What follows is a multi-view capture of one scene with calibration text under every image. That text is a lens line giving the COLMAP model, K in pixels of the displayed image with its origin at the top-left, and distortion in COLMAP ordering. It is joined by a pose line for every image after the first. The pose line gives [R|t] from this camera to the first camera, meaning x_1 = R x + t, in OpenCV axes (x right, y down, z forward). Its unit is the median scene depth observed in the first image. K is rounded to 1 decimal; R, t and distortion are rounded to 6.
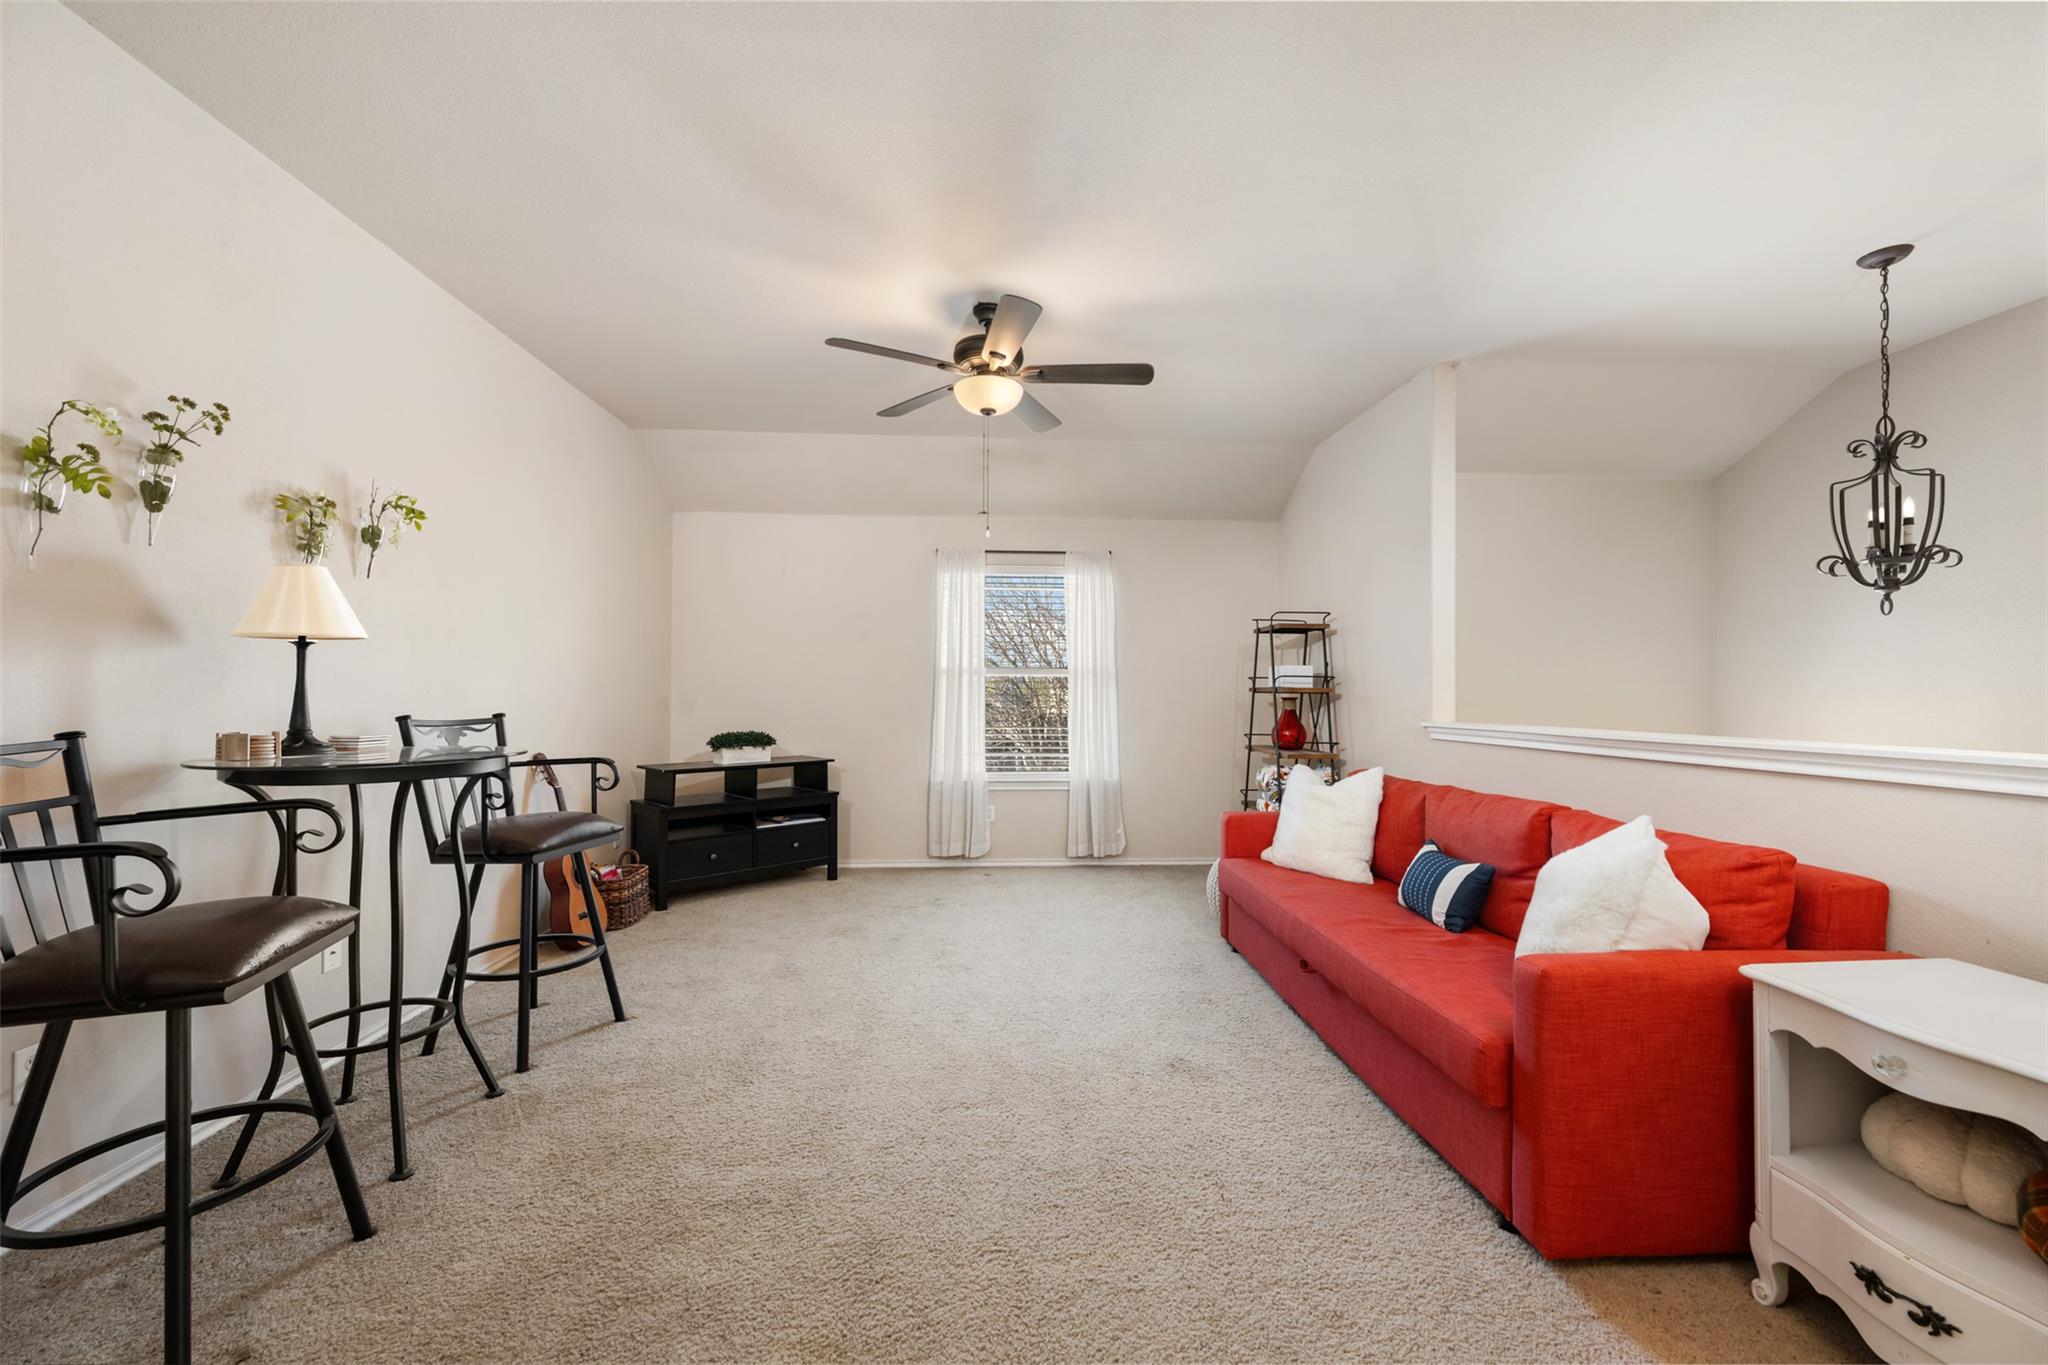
lens RADIAL K [[811.7, 0, 1021.7], [0, 811.7, 679.4], [0, 0, 1]] dist [-0.001582, 0.000303]
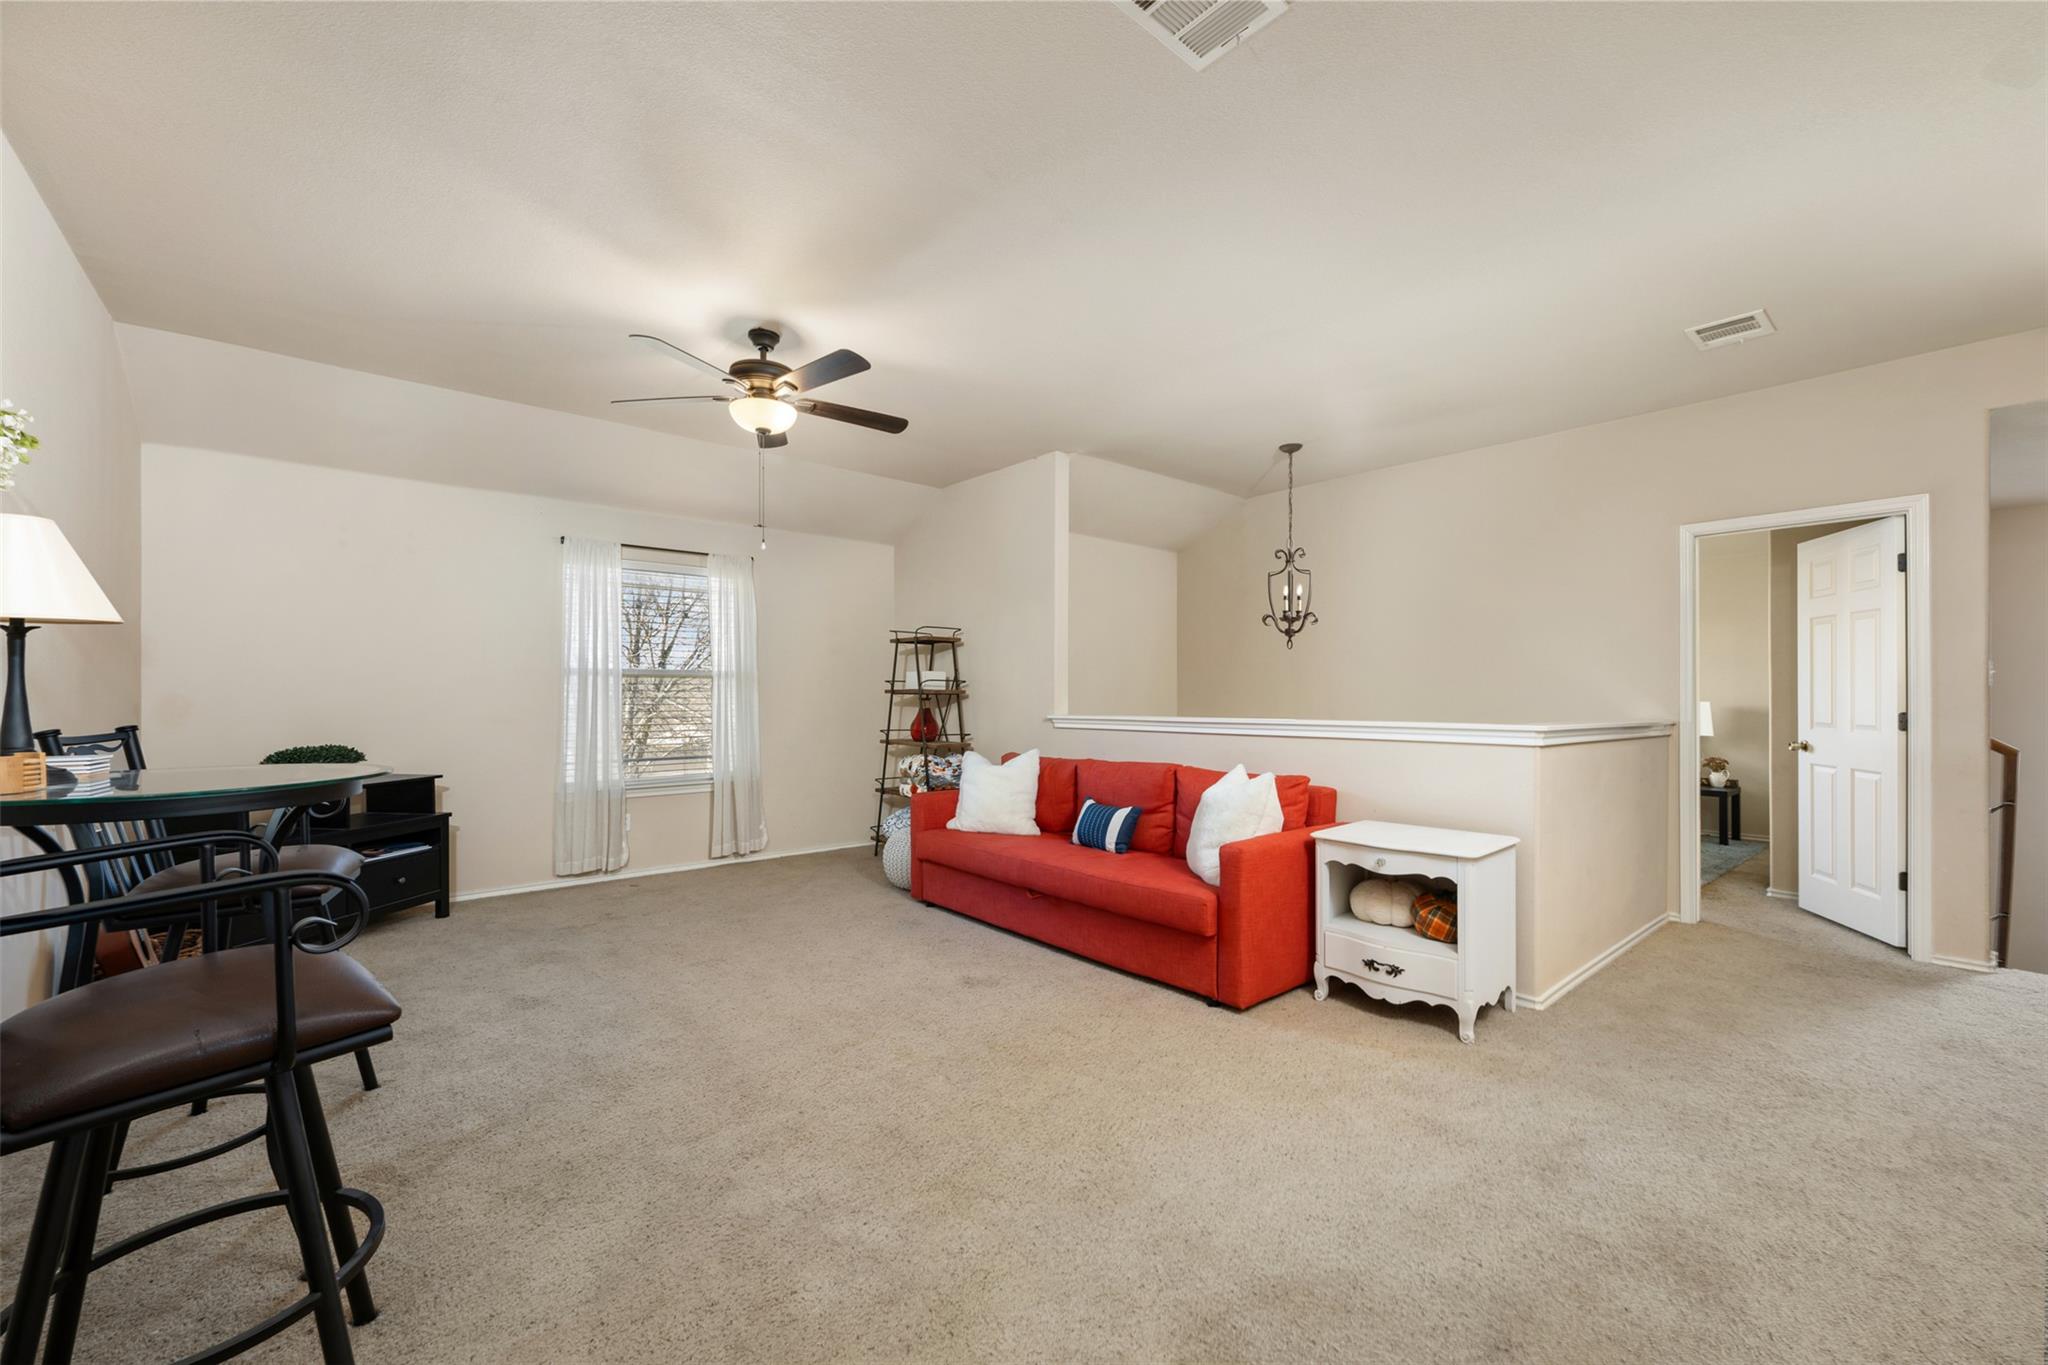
lens RADIAL K [[811.7, 0, 1037.5], [0, 811.7, 691.3], [0, 0, 1]] dist [-0.001582, 0.000303]
pose [[0.791121, -0.001189, 0.611658, -0.381983], [-0.006475, 0.999926, 0.010319, -0.001308], [-0.611625, -0.012124, 0.791055, -0.062762]]
